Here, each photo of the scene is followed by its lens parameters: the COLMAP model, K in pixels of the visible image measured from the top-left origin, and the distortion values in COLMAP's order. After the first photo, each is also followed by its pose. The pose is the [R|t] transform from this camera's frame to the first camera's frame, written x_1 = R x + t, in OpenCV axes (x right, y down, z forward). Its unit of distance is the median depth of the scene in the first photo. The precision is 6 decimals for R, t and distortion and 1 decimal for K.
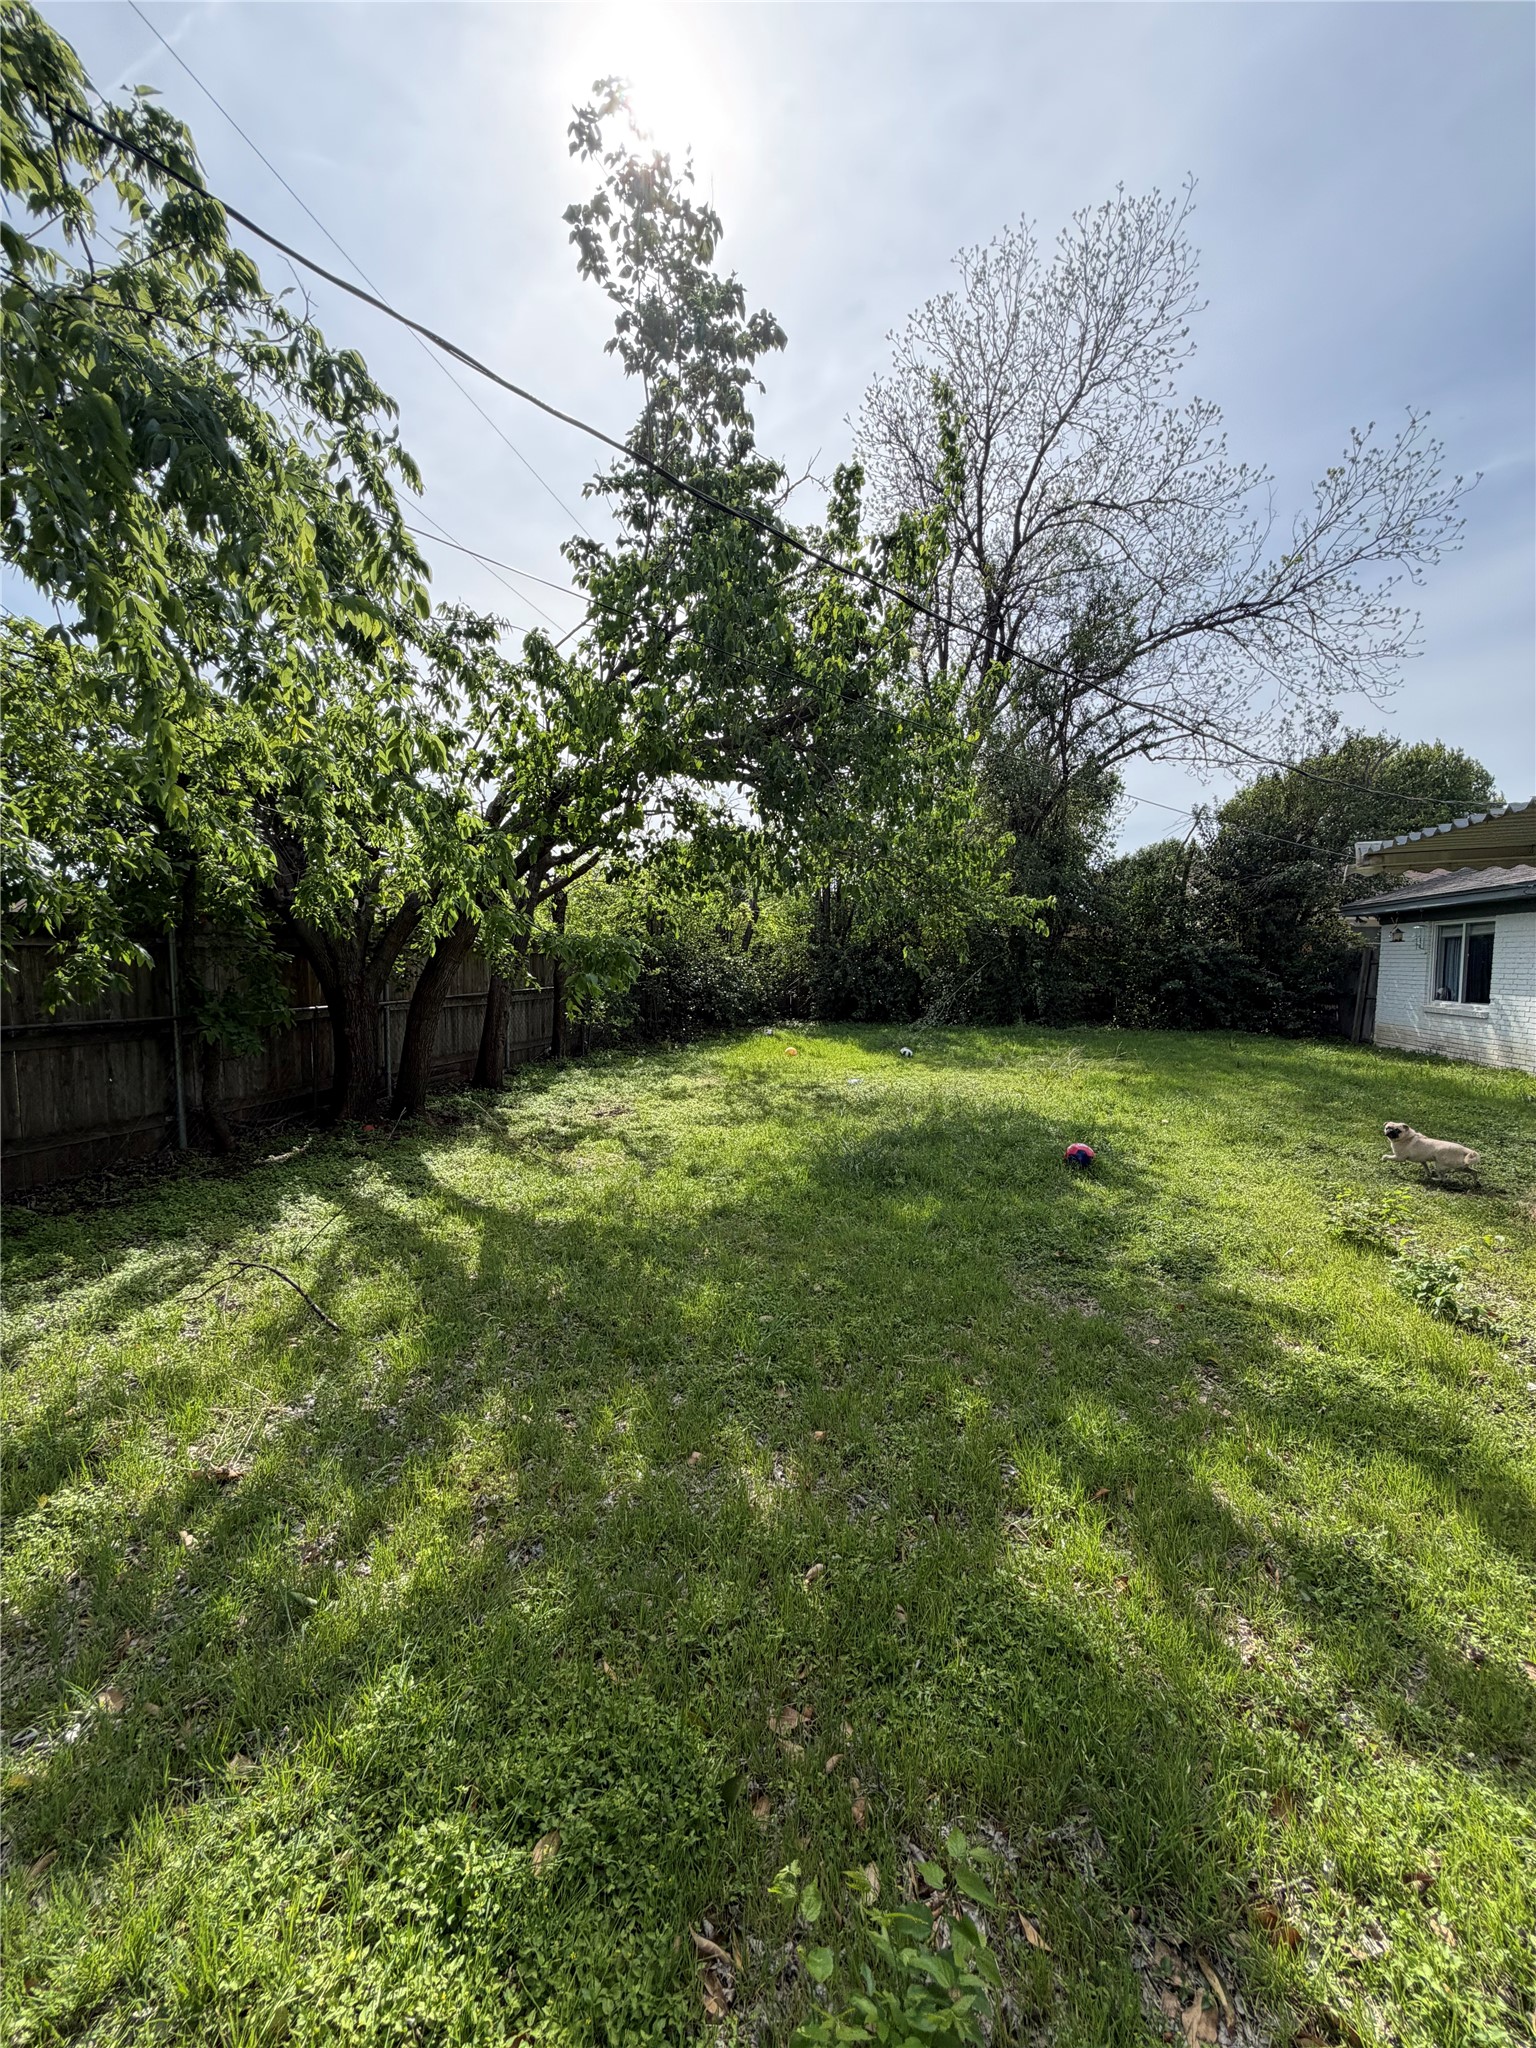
lens RADIAL K [[817.2, 0, 771.1], [0, 817.2, 1020.0], [0, 0, 1]] dist [0.000945, 0.000501]
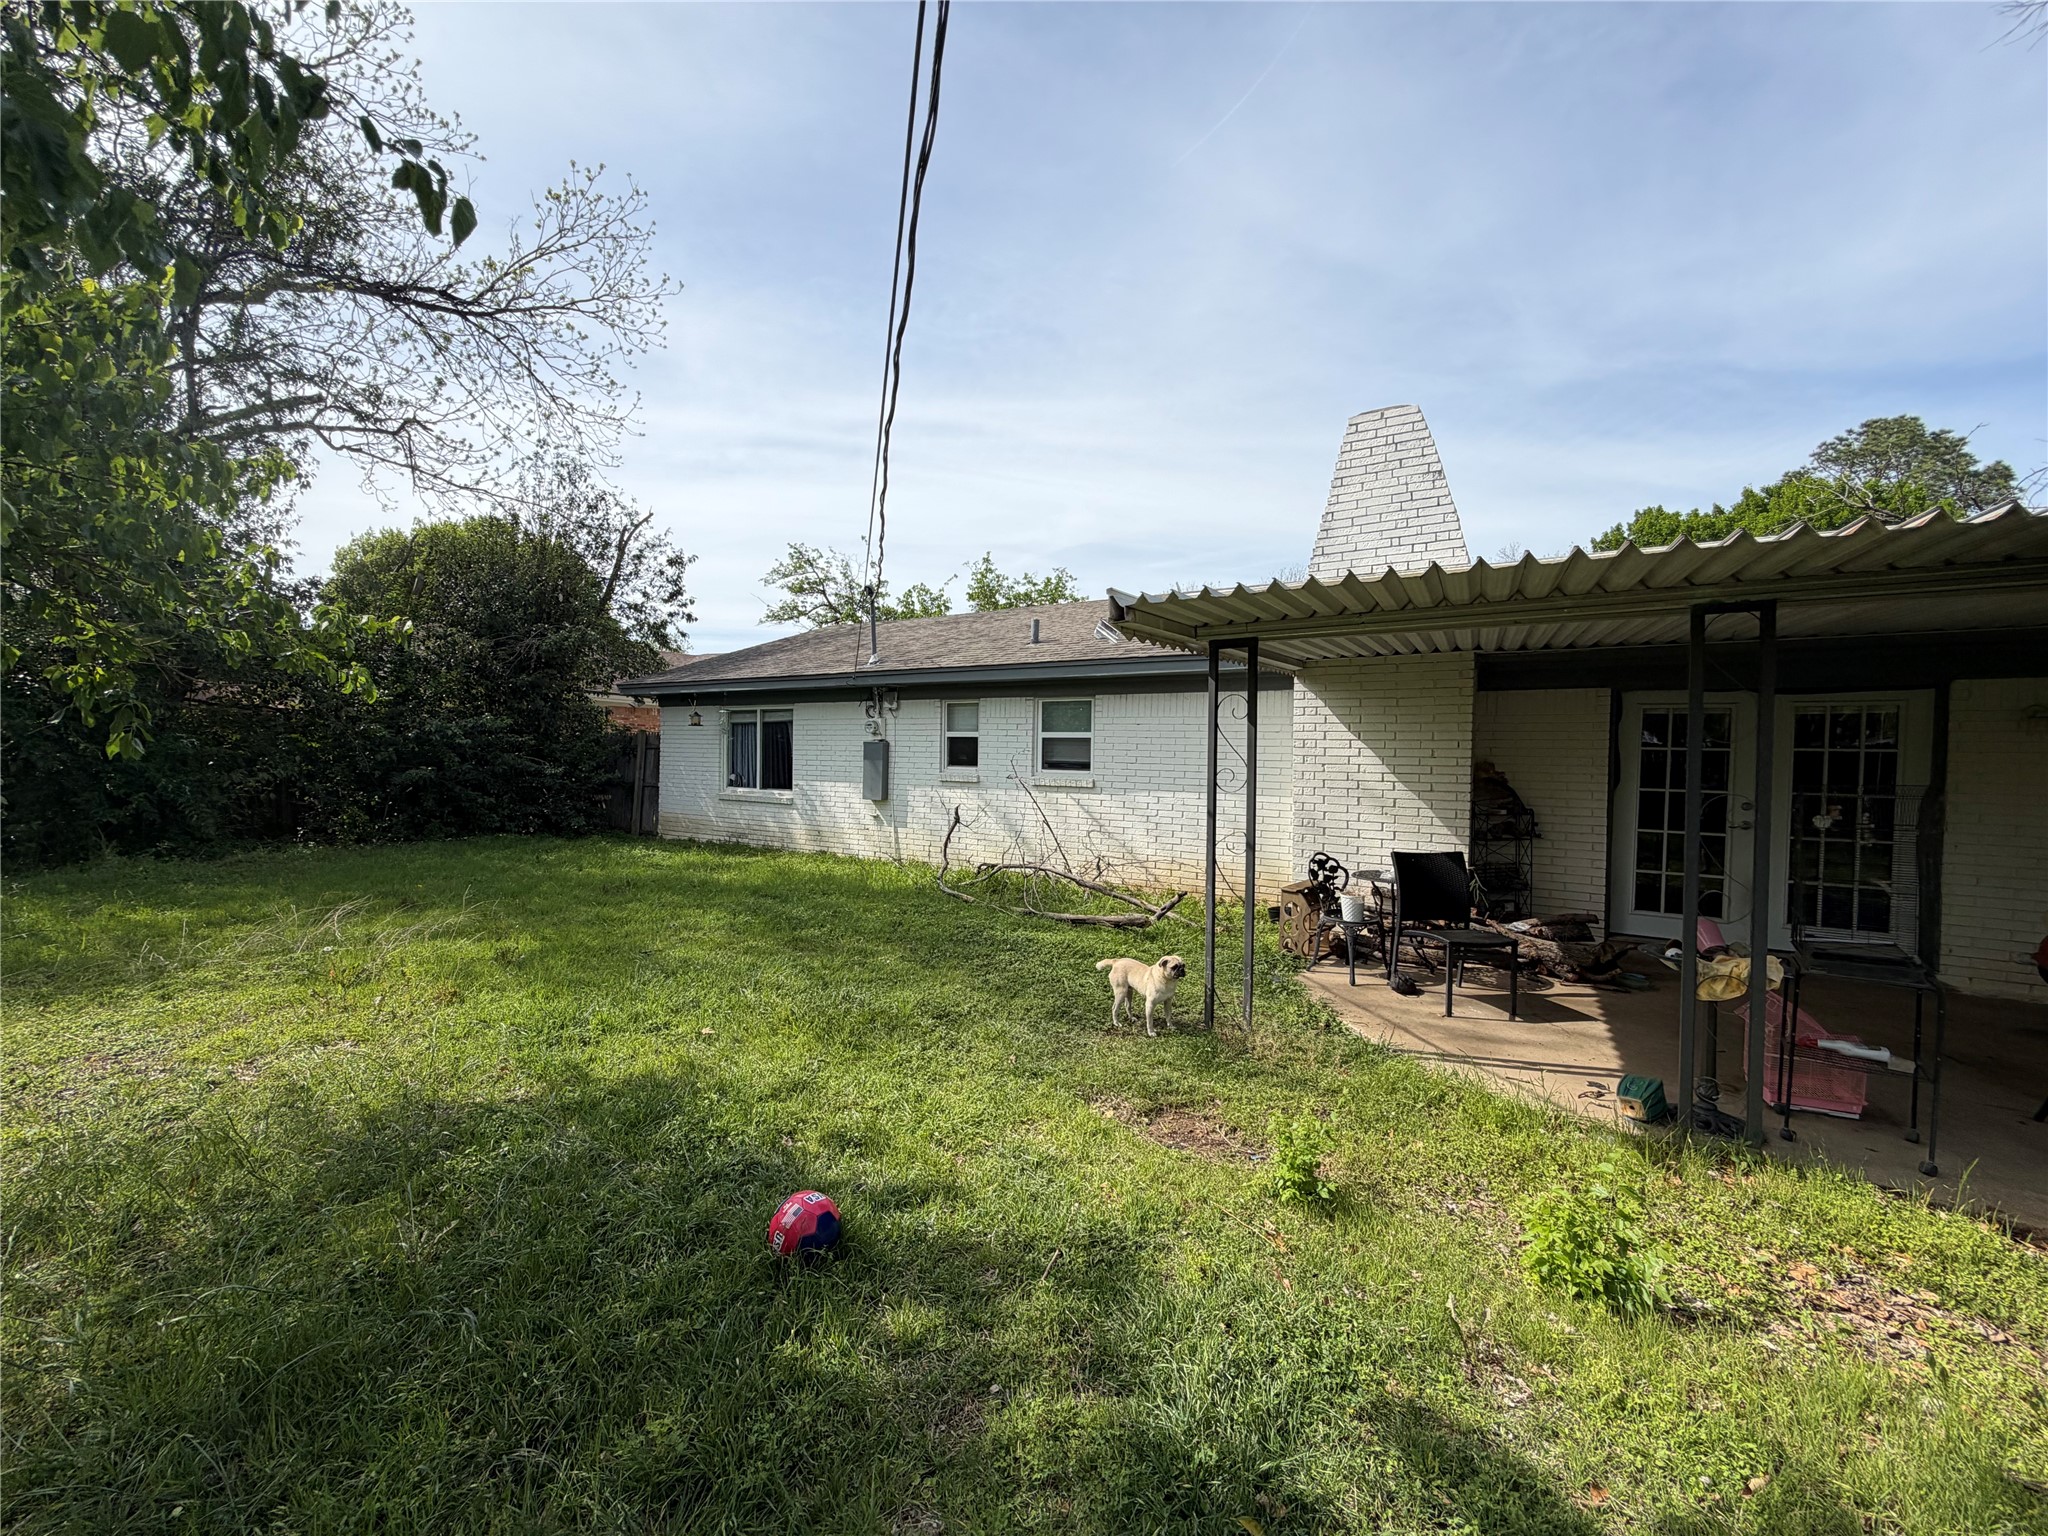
lens RADIAL K [[817.2, 0, 1018.1], [0, 817.2, 770.7], [0, 0, 1]] dist [0.000945, 0.000501]
pose [[0.340765, -0.018214, 0.939972, 0.017142], [0.053933, 0.998545, -0.000204, -0.025797], [-0.938600, 0.050765, 0.341251, 0.362077]]
